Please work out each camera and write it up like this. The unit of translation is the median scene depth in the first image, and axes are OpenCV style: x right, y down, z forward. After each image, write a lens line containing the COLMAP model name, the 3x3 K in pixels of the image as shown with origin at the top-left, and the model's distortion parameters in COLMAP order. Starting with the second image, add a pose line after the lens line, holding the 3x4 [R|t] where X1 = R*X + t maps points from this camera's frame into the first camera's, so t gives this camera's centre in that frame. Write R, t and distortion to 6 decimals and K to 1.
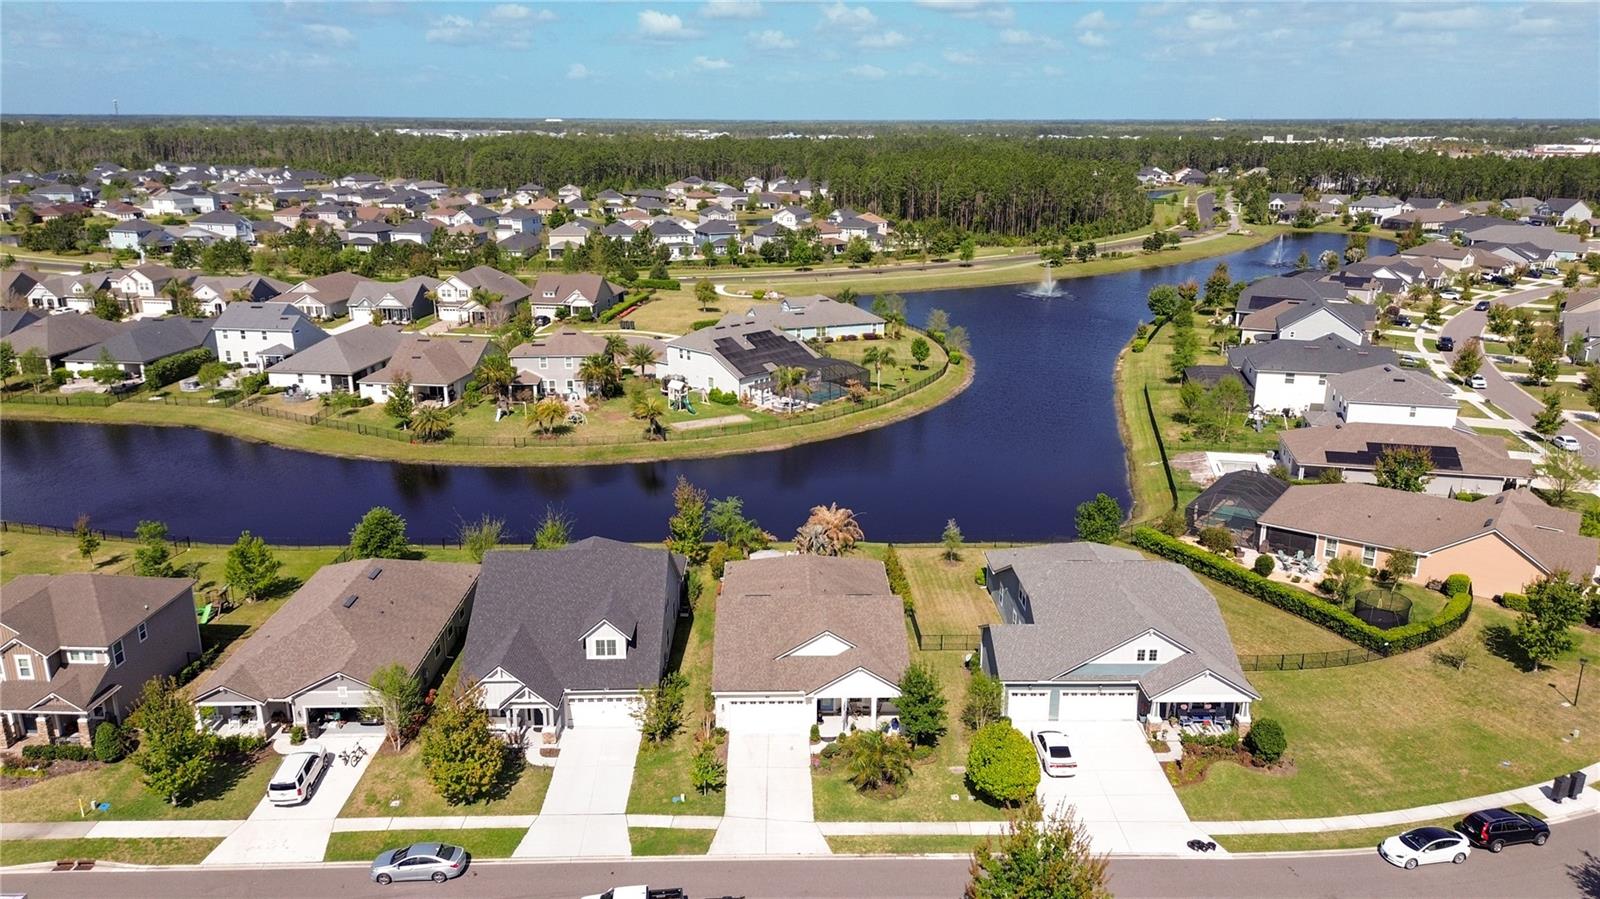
lens RADIAL K [[1124.7, 0, 801.3], [0, 1124.7, 457.7], [0, 0, 1]] dist [0.059716, -0.056679]
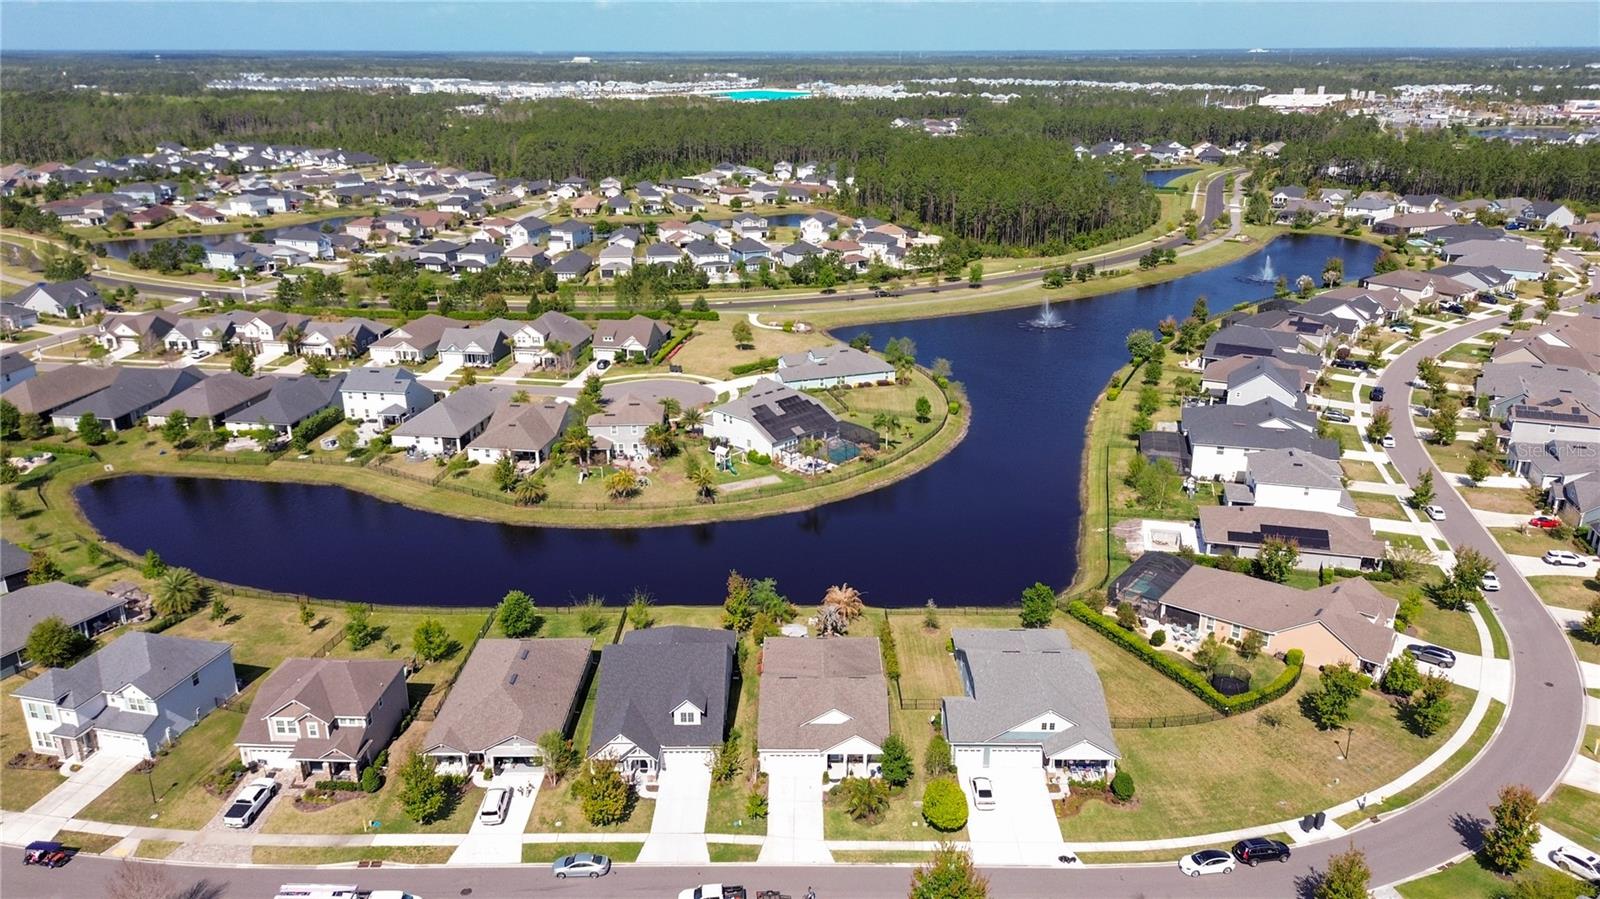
lens RADIAL K [[1124.7, 0, 801.9], [0, 1124.7, 448.5], [0, 0, 1]] dist [0.059716, -0.056679]
pose [[0.999691, 0.003422, -0.024625, 0.007902], [-0.002299, 0.998962, 0.045489, -0.132245], [0.024755, -0.045418, 0.998661, -0.247113]]
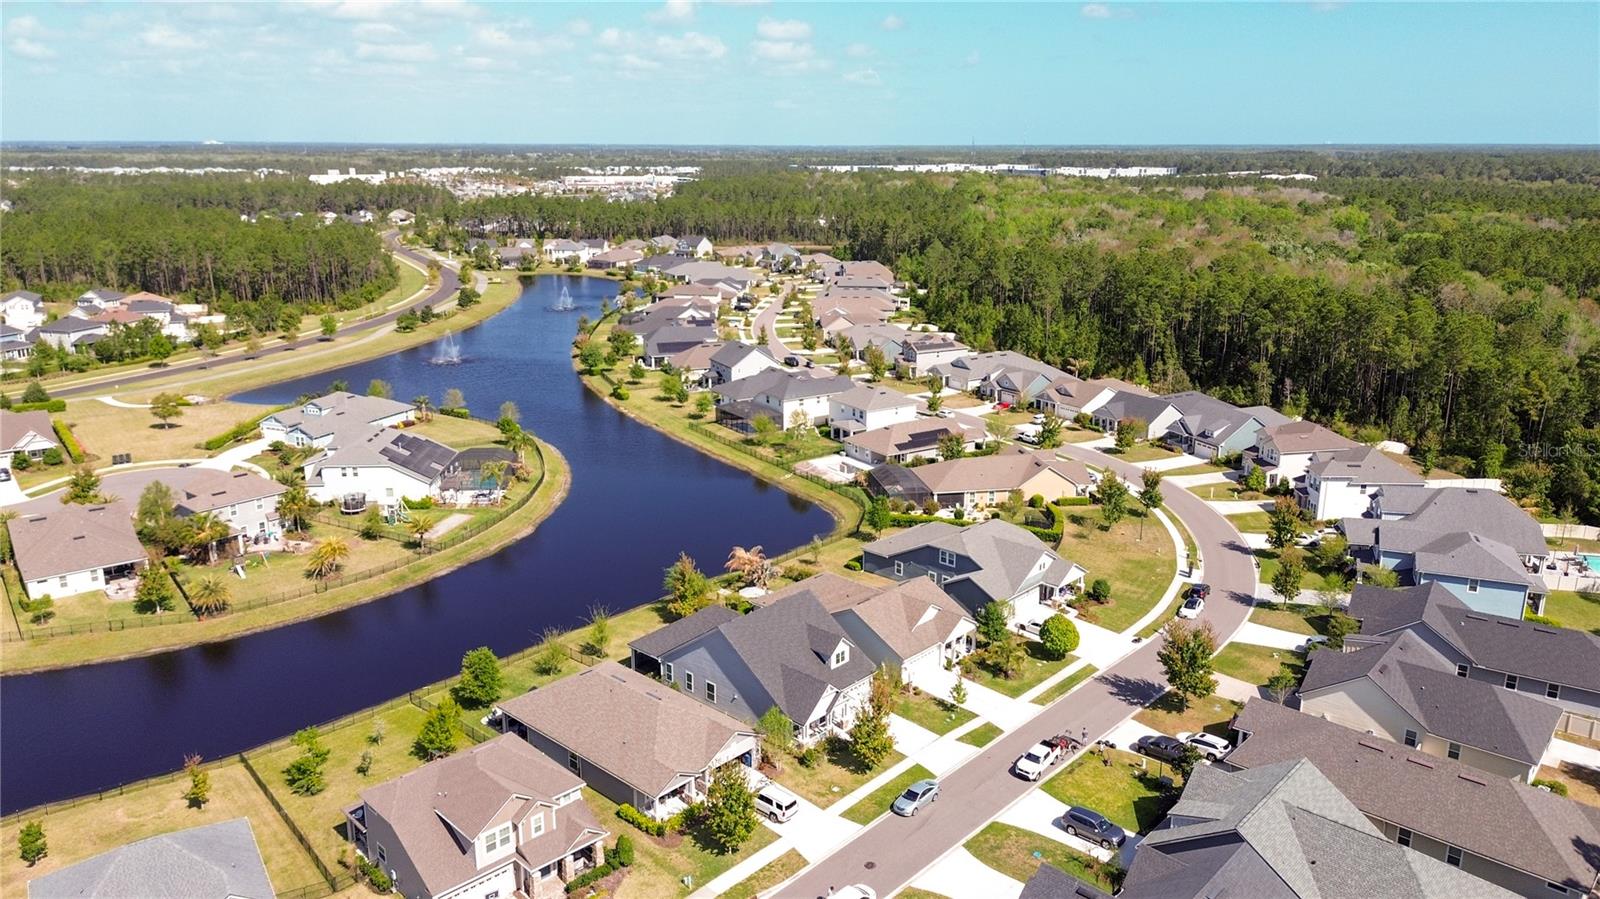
lens RADIAL K [[1124.7, 0, 801.5], [0, 1124.7, 438.2], [0, 0, 1]] dist [0.059716, -0.056679]
pose [[0.694765, -0.182693, 0.695647, -0.606003], [0.206988, 0.977071, 0.049877, -0.100962], [-0.688809, 0.109338, 0.716650, -0.029291]]
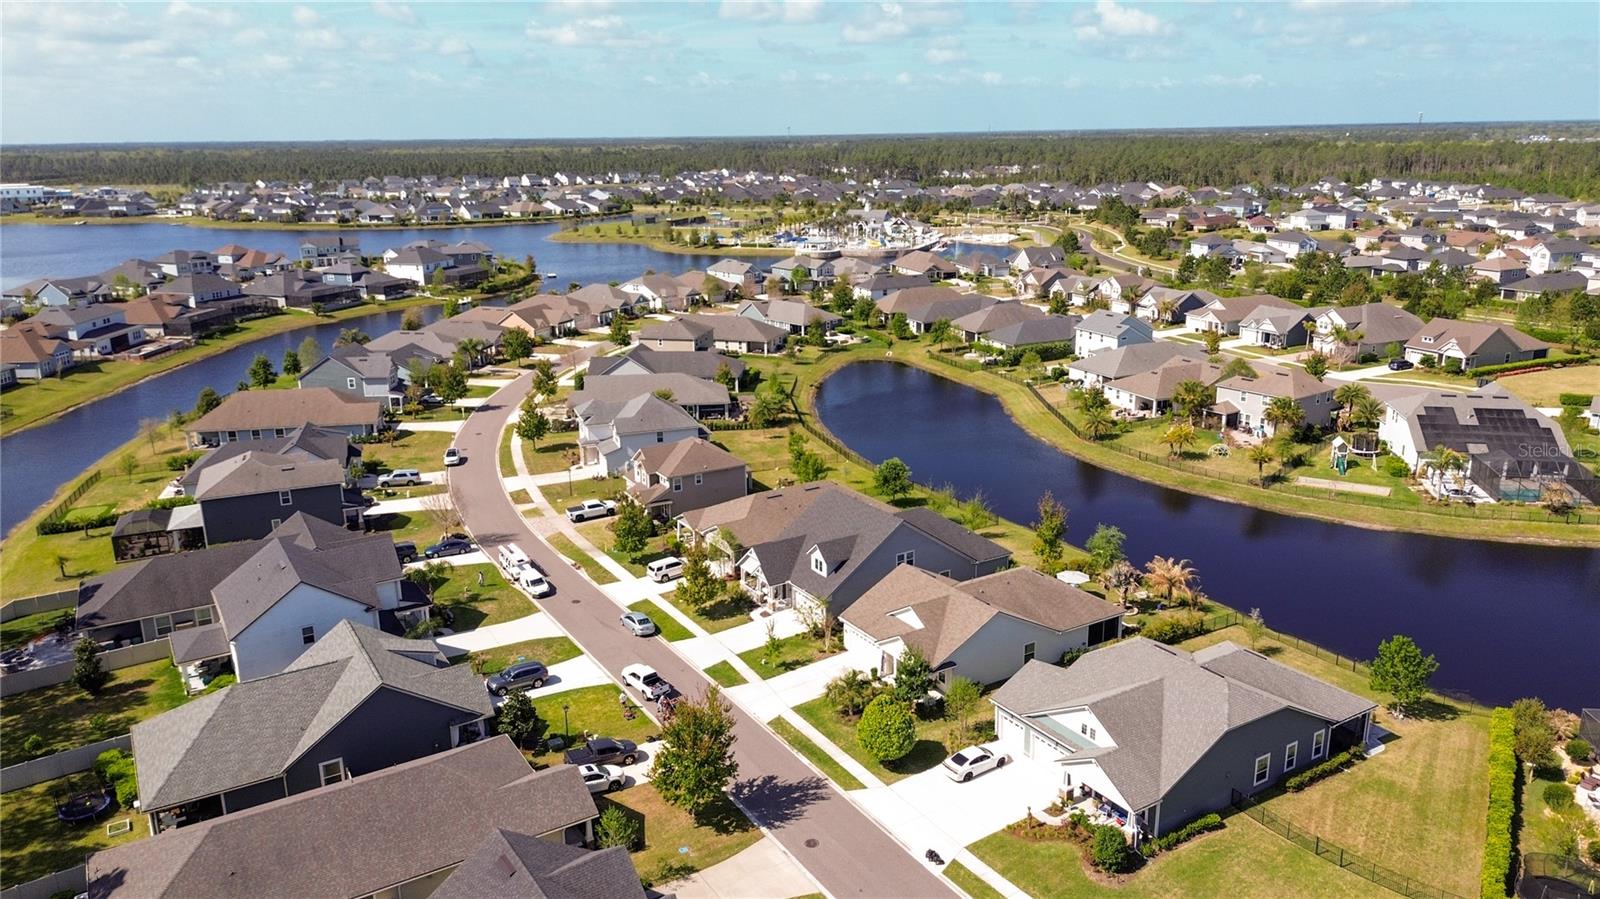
lens RADIAL K [[1124.7, 0, 798.6], [0, 1124.7, 448.4], [0, 0, 1]] dist [0.059716, -0.056679]
pose [[0.510030, 0.220755, -0.831346, 0.497299], [-0.231612, 0.966055, 0.114431, -0.068452], [0.828387, 0.134186, 0.543846, 0.090717]]
